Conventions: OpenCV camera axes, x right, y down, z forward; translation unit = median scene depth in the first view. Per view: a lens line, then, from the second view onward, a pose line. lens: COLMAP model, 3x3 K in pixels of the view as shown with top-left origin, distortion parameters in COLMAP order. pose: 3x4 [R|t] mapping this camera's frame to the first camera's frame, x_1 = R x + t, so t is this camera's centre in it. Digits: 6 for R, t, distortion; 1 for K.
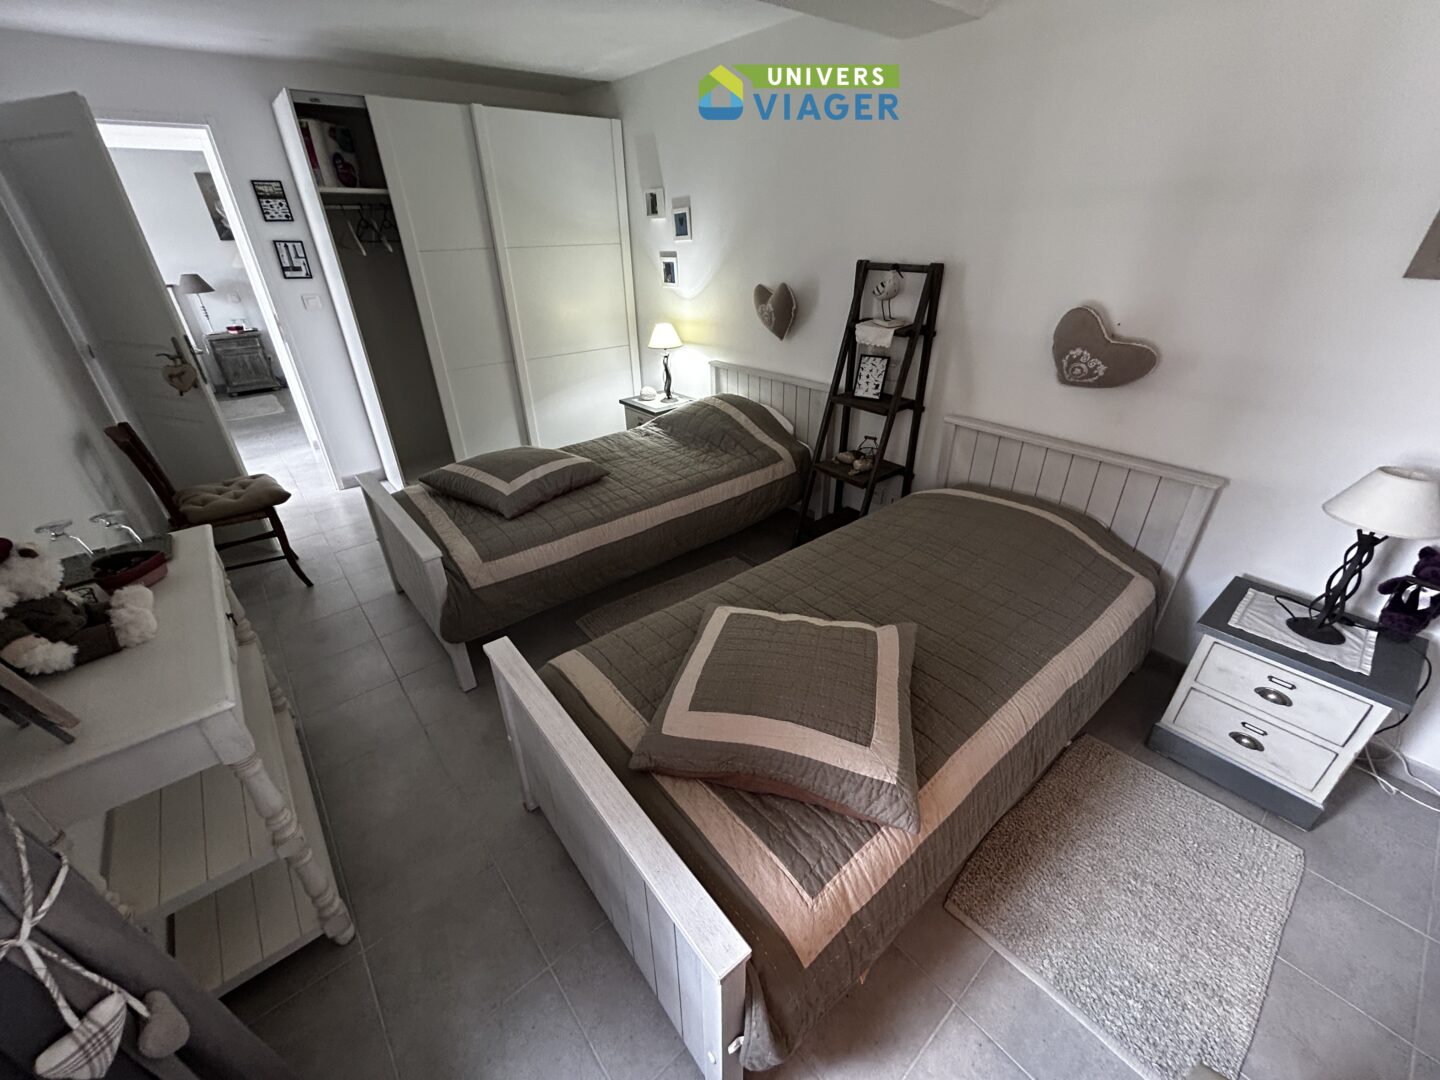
lens RADIAL K [[583.6, 0, 720.0], [0, 583.6, 540.0], [0, 0, 1]] dist [-0.001728, 0.000203]
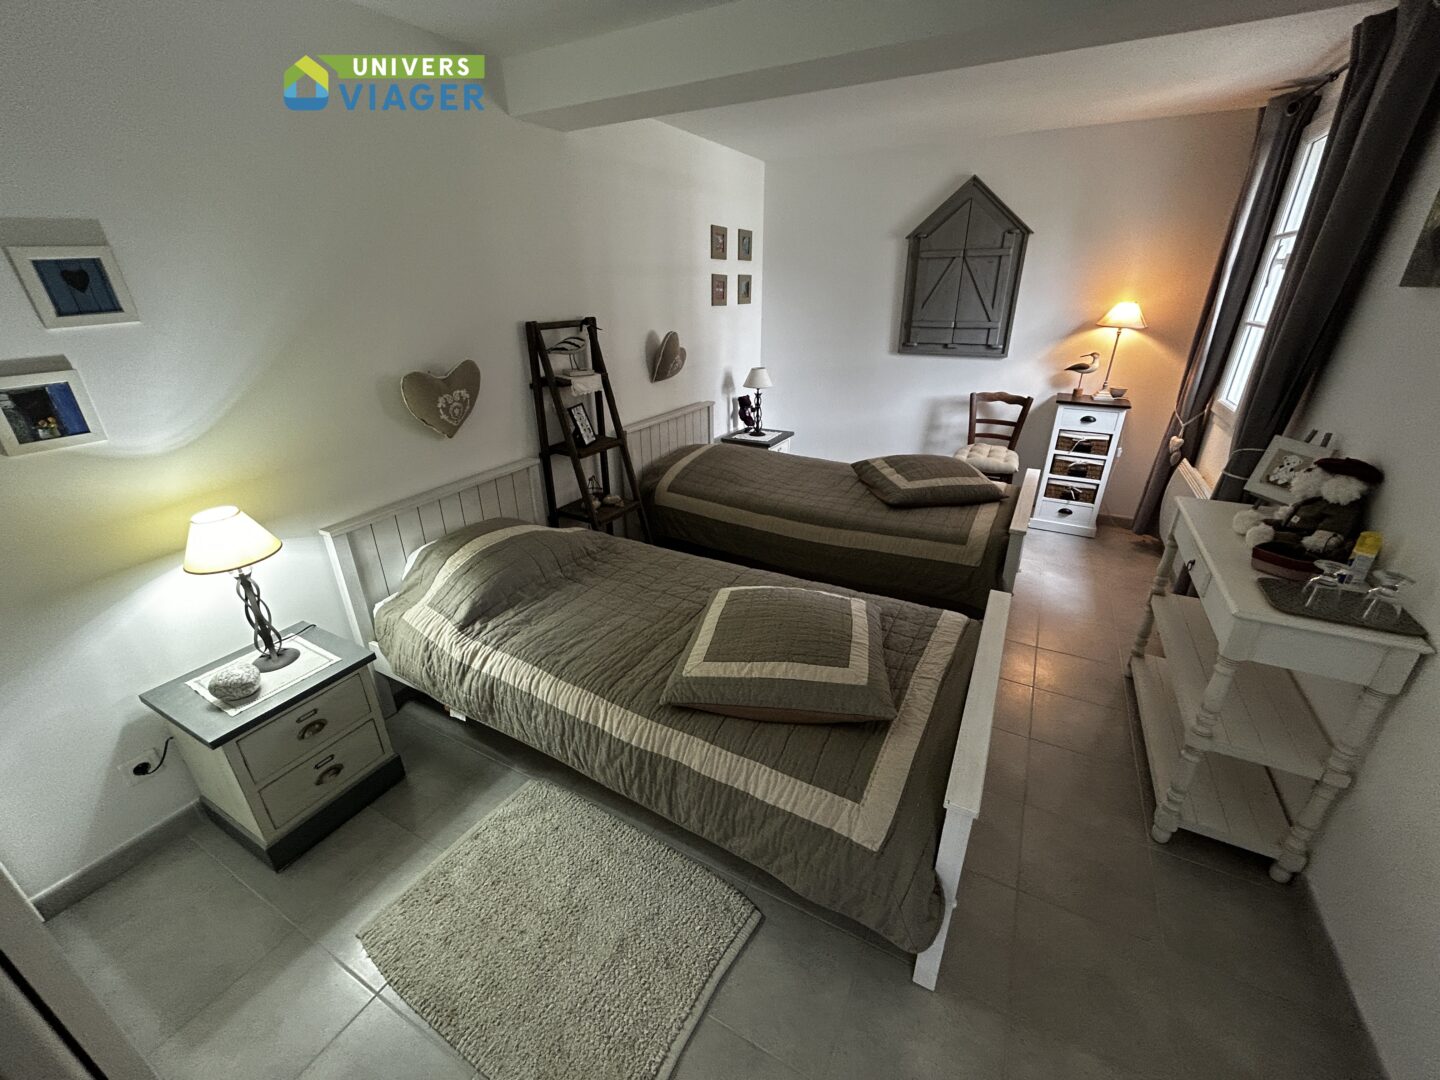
lens RADIAL K [[583.6, 0, 720.0], [0, 583.6, 540.0], [0, 0, 1]] dist [-0.001728, 0.000203]
pose [[-0.369147, -0.356045, 0.858465, -0.677721], [0.457704, 0.734271, 0.501352, -0.450776], [-0.808850, 0.577995, -0.108091, 0.861500]]
